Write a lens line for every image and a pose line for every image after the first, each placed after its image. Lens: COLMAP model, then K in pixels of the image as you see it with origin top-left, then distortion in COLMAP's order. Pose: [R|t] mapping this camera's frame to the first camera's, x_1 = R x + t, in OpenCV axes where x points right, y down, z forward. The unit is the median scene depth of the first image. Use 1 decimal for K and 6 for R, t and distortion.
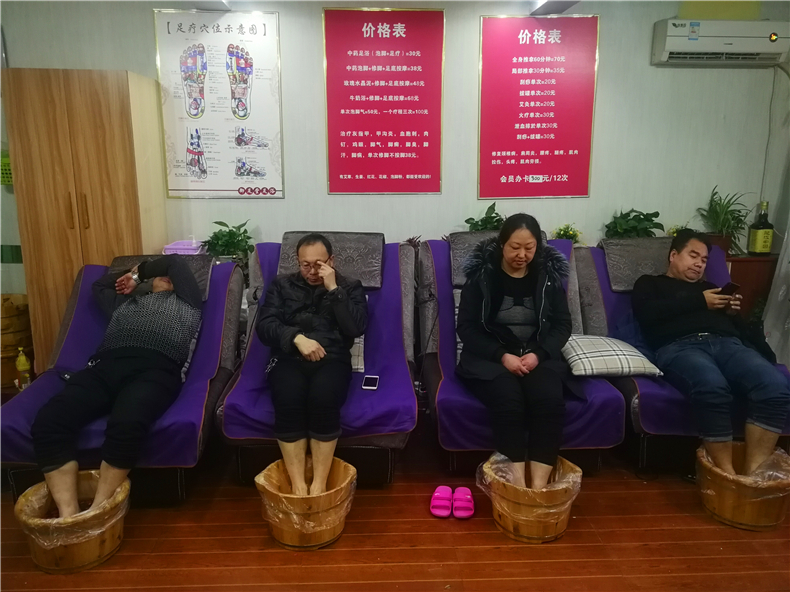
lens RADIAL K [[664.5, 0, 410.4], [0, 664.5, 297.1], [0, 0, 1]] dist [0.070608, -0.077861]
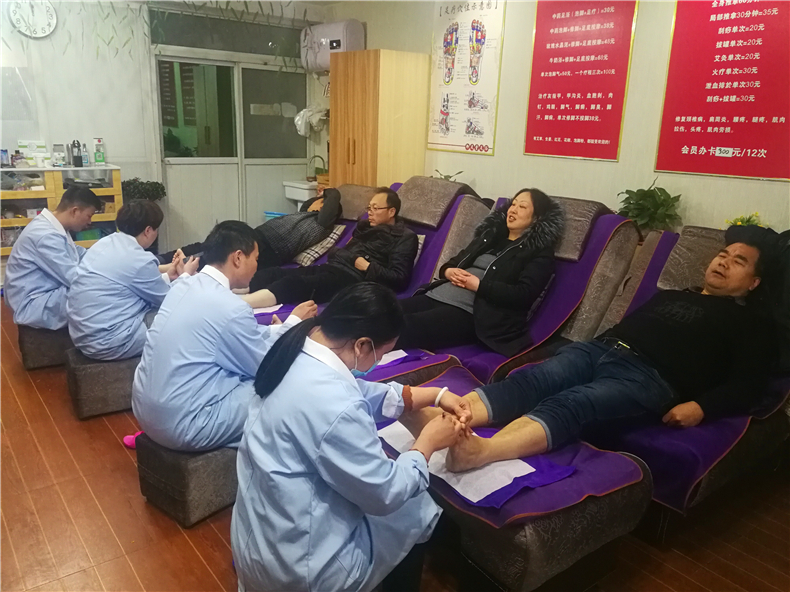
lens RADIAL K [[664.5, 0, 390.1], [0, 664.5, 290.6], [0, 0, 1]] dist [0.070608, -0.077861]
pose [[0.560030, 0.228107, -0.796451, 0.665925], [-0.212729, 0.968709, 0.127861, -0.036089], [0.800696, 0.097822, 0.591031, 0.229281]]
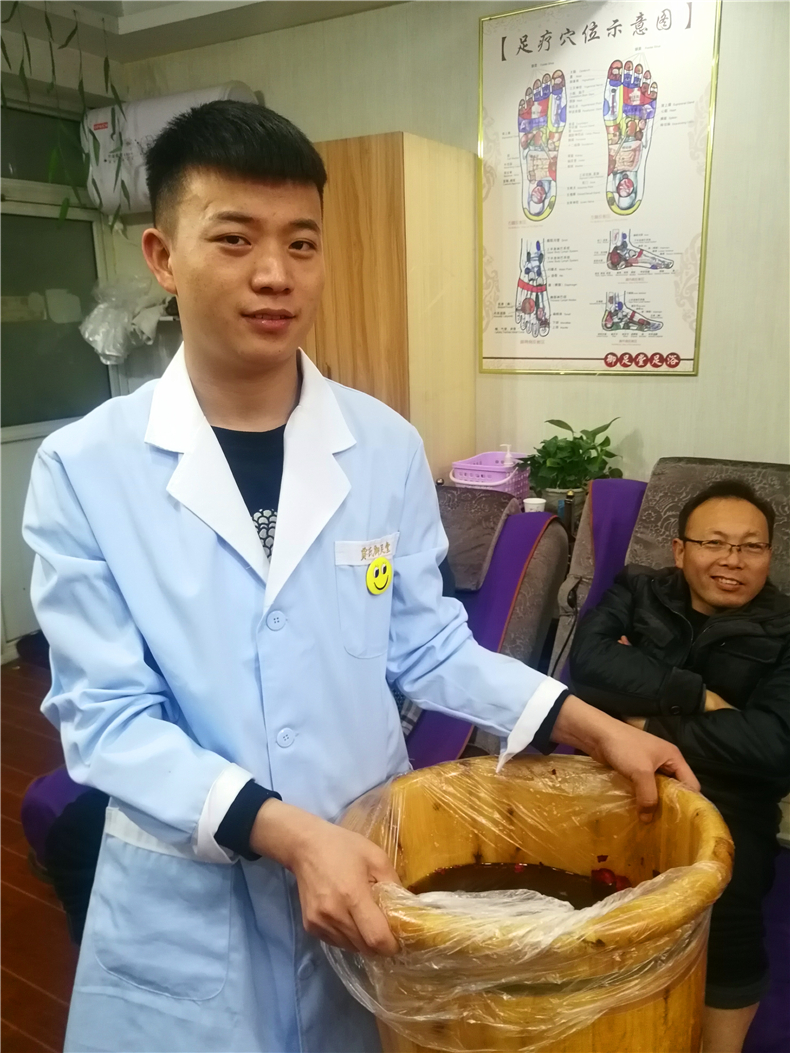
lens RADIAL K [[885.7, 0, 400.7], [0, 885.7, 511.1], [0, 0, 1]] dist [0.070608, -0.077861]
pose [[0.837632, 0.099471, -0.537102, -0.013443], [-0.090498, 0.994962, 0.043131, -0.060589], [0.538687, 0.012479, 0.842414, 0.353902]]
